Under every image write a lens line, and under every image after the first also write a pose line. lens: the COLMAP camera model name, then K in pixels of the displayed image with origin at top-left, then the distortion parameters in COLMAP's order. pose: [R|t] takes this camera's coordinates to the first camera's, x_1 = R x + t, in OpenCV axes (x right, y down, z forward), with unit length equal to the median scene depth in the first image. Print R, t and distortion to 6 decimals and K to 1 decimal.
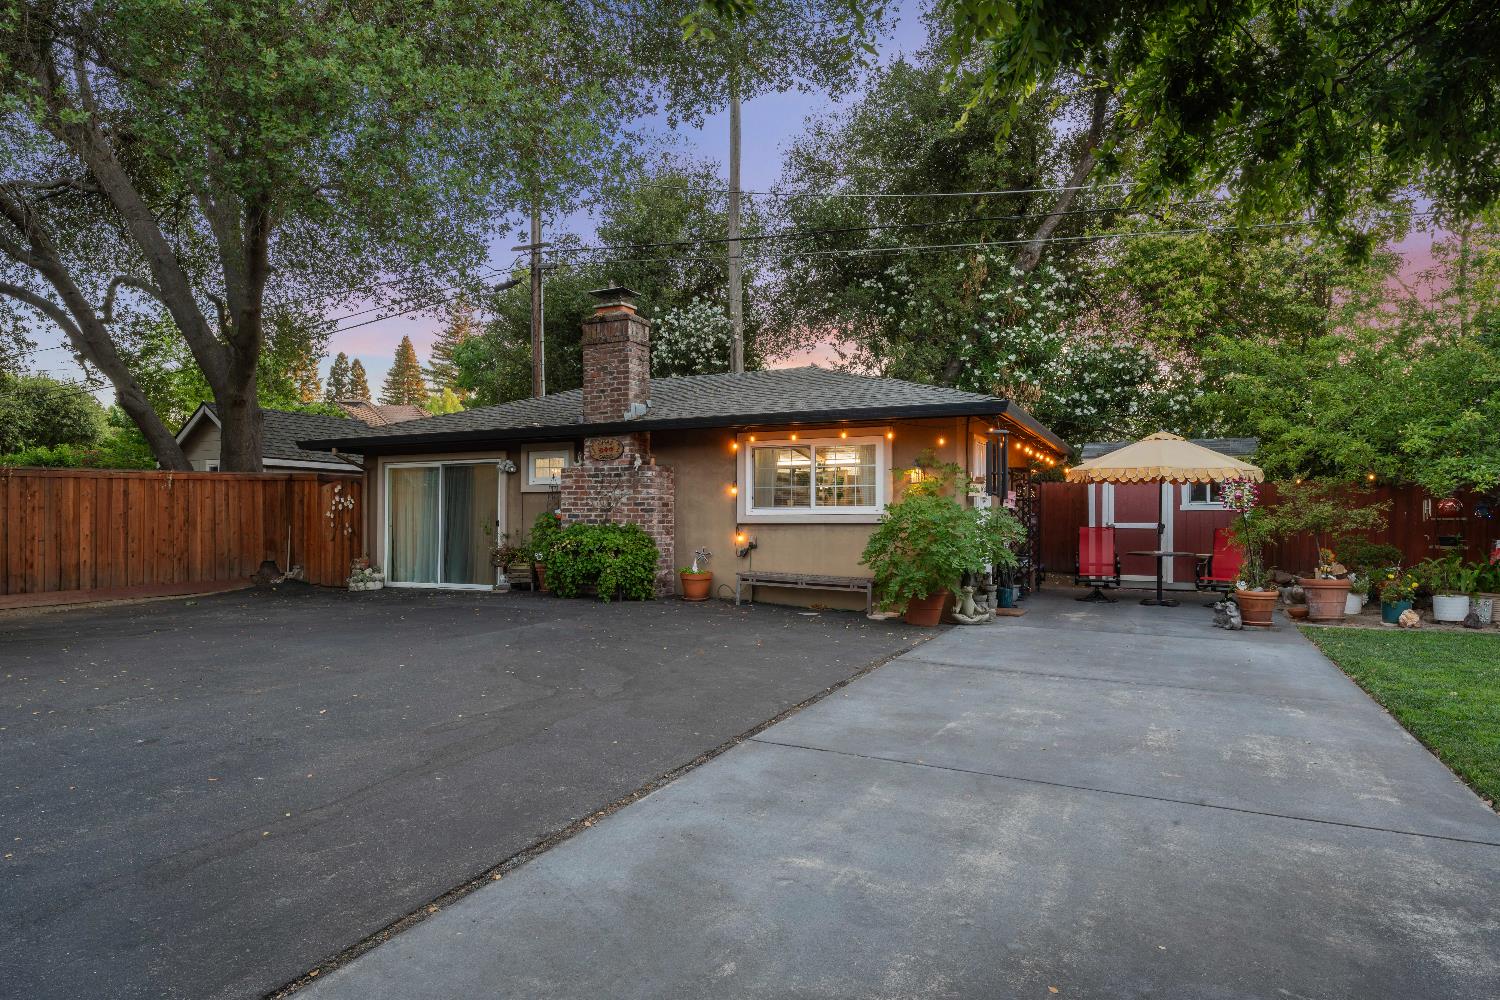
lens RADIAL K [[920.2, 0, 745.8], [0, 920.2, 505.2], [0, 0, 1]] dist [-0.001848, 0.001524]
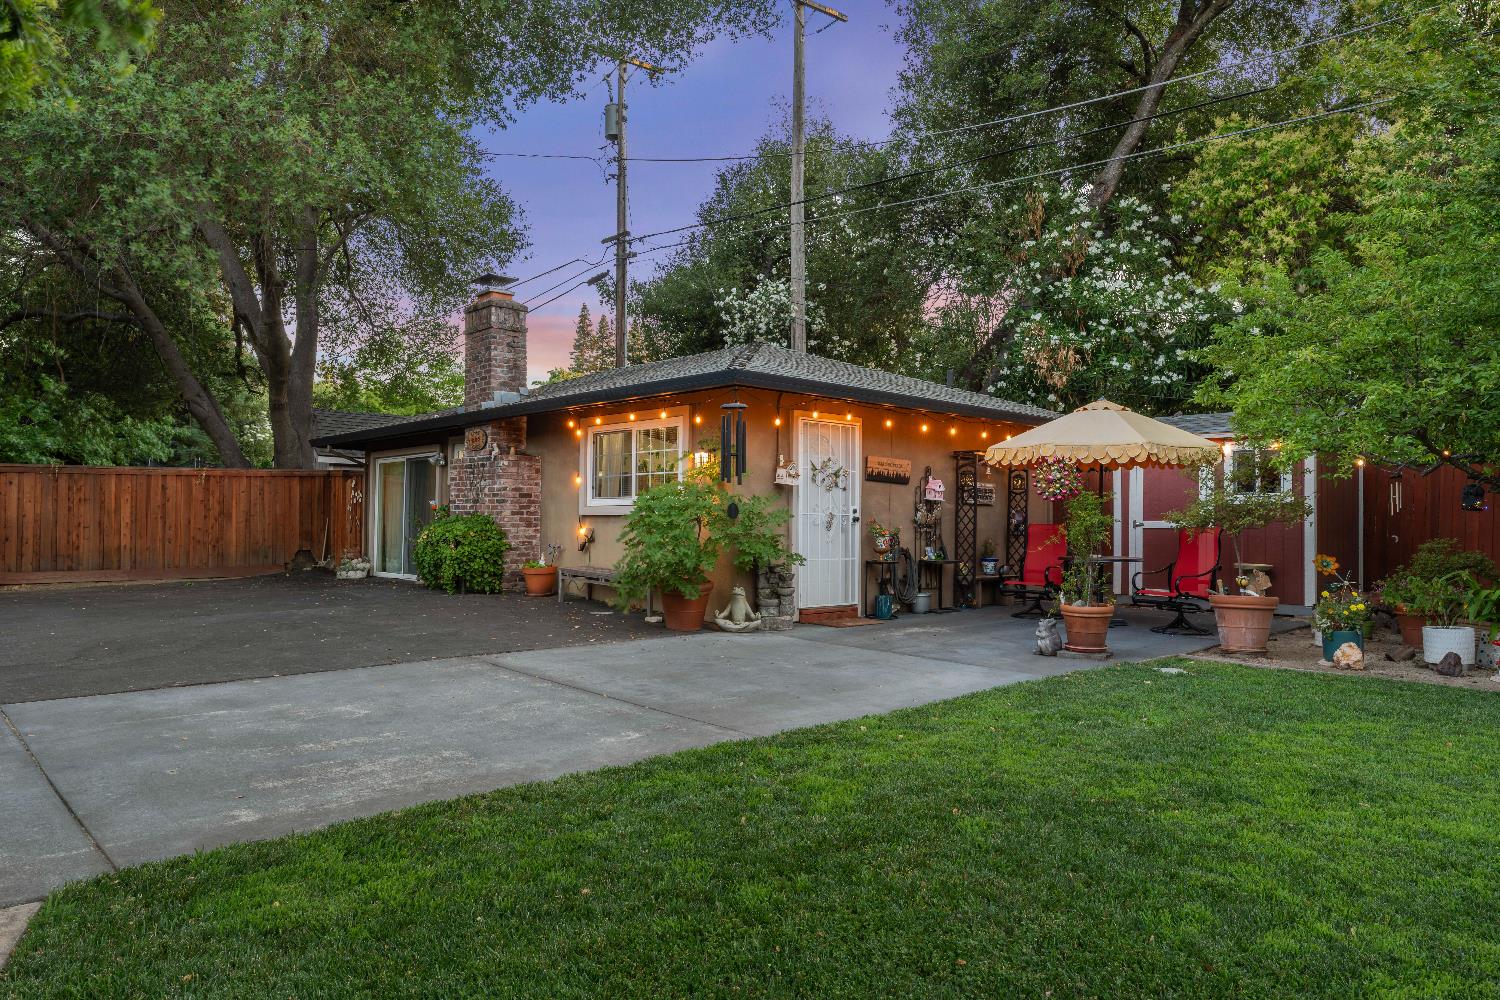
lens RADIAL K [[1007.9, 0, 752.5], [0, 1007.9, 505.1], [0, 0, 1]] dist [0.006583, -0.000749]
pose [[0.924453, 0.000955, -0.381295, 0.528543], [-0.003095, 0.999983, -0.005001, 0.013749], [0.381283, 0.005803, 0.924440, 0.116228]]
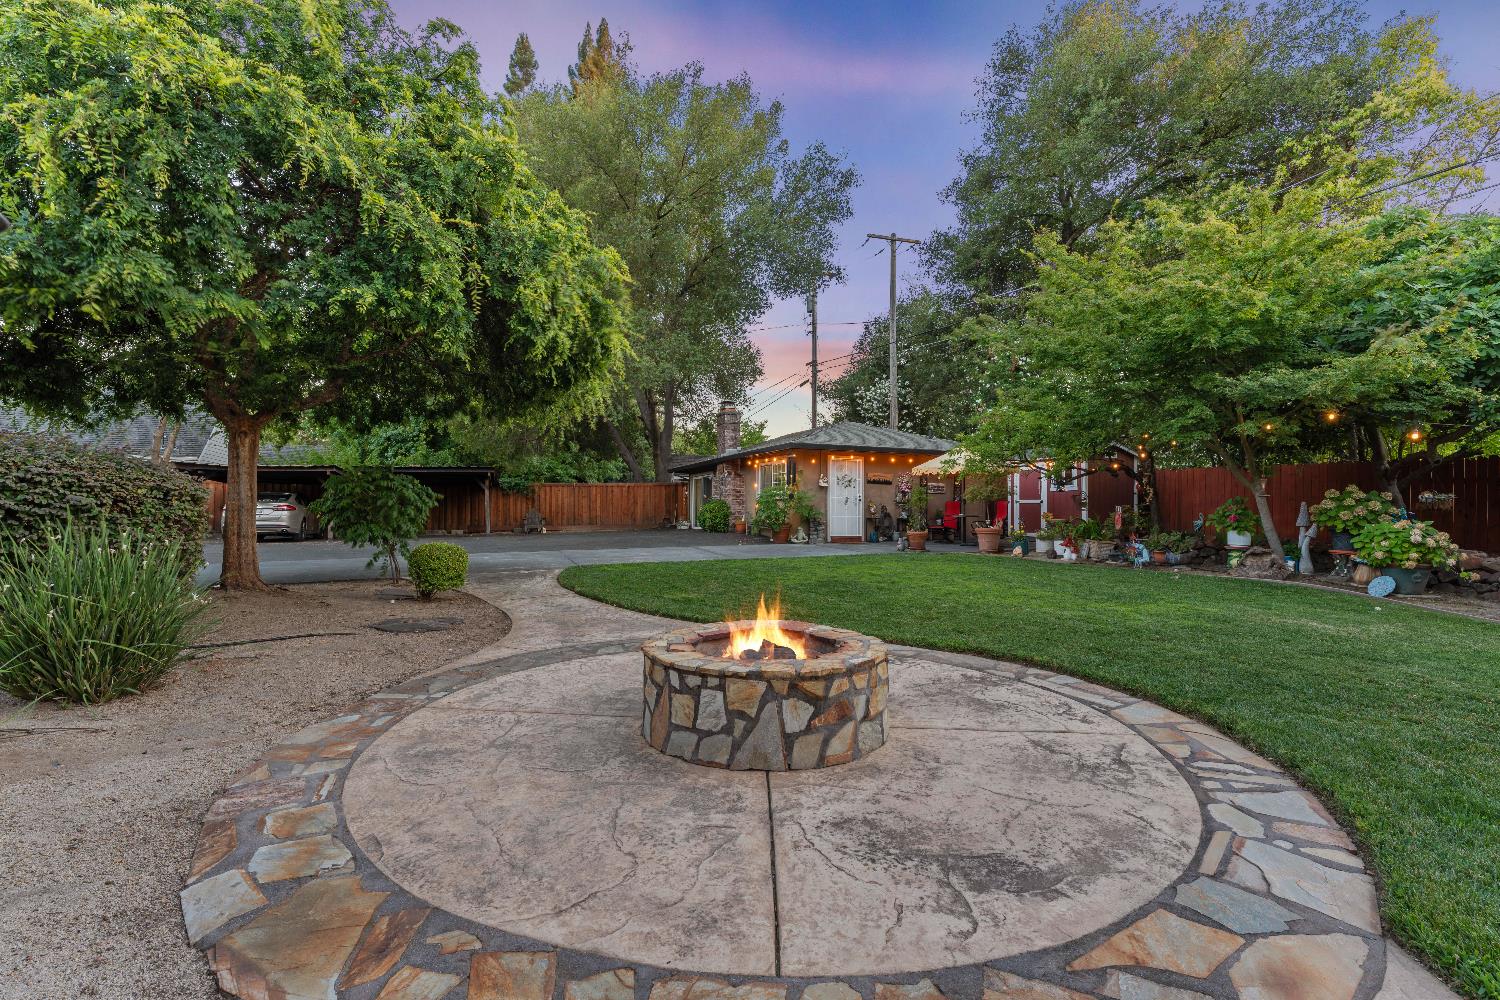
lens RADIAL K [[667.3, 0, 751.9], [0, 667.3, 499.8], [0, 0, 1]] dist [-0.003389, 0.000121]
pose [[0.738477, -0.008447, -0.674226, 1.063137], [0.006047, 0.999964, -0.005905, 0.028756], [0.674251, 0.000284, 0.738502, -0.216427]]
